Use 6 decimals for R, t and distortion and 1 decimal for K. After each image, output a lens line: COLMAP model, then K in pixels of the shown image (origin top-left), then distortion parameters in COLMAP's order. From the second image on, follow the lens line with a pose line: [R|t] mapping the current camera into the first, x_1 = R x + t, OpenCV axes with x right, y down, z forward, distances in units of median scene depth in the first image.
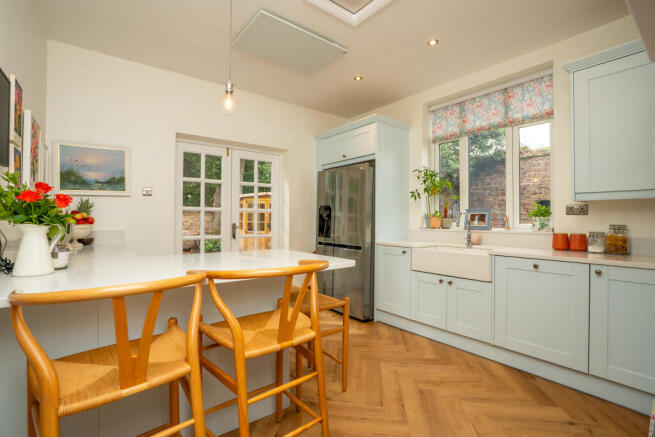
lens RADIAL K [[310.5, 0, 323.1], [0, 310.5, 216.5], [0, 0, 1]] dist [-0.055143, 0.019602]
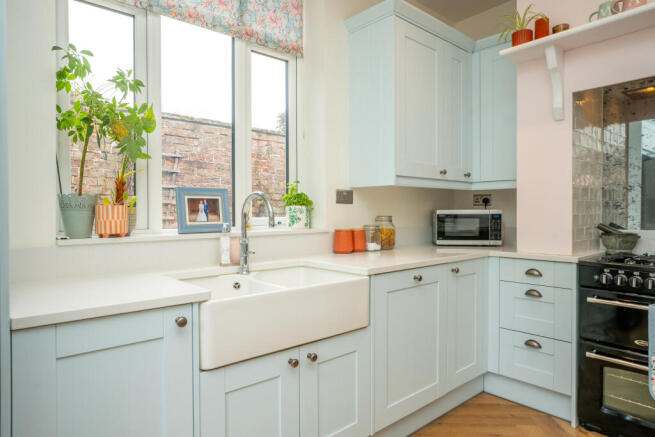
lens RADIAL K [[405.5, 0, 329.4], [0, 405.5, 215.8], [0, 0, 1]] dist [-0.003321, 0.001329]
pose [[-0.082783, -0.017329, 0.996417, -0.133647], [-0.005976, 0.999839, 0.016892, 0.006429], [-0.996550, -0.004556, -0.082874, 0.914786]]
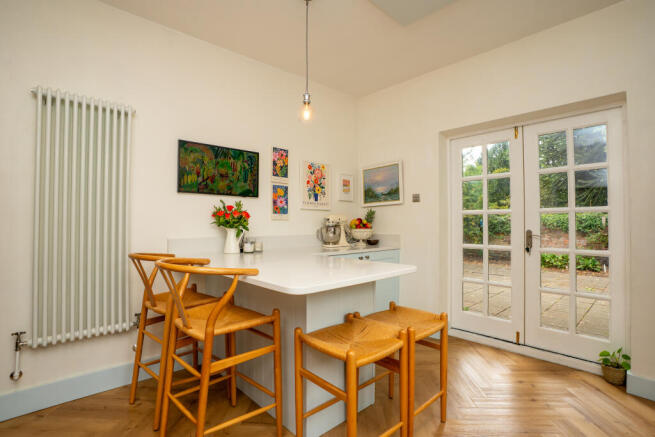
lens RADIAL K [[310.5, 0, 323.1], [0, 310.5, 216.5], [0, 0, 1]] dist [-0.055143, 0.019602]
pose [[0.072376, -0.023660, -0.997097, 0.458532], [0.009317, 0.999691, -0.023045, 0.002190], [0.997334, -0.007622, 0.072574, 0.616720]]
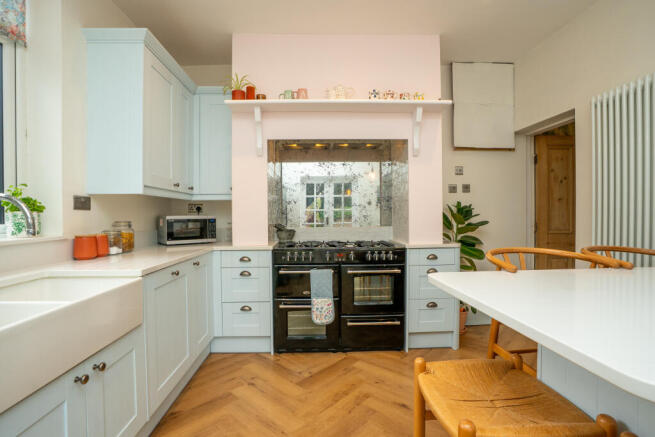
lens RADIAL K [[310.5, 0, 323.1], [0, 310.5, 216.5], [0, 0, 1]] dist [-0.055143, 0.019602]
pose [[-0.816282, -0.003507, 0.577643, -0.064170], [-0.004366, 0.999990, -0.000098, 0.007149], [-0.577637, -0.002602, -0.816289, 1.033074]]
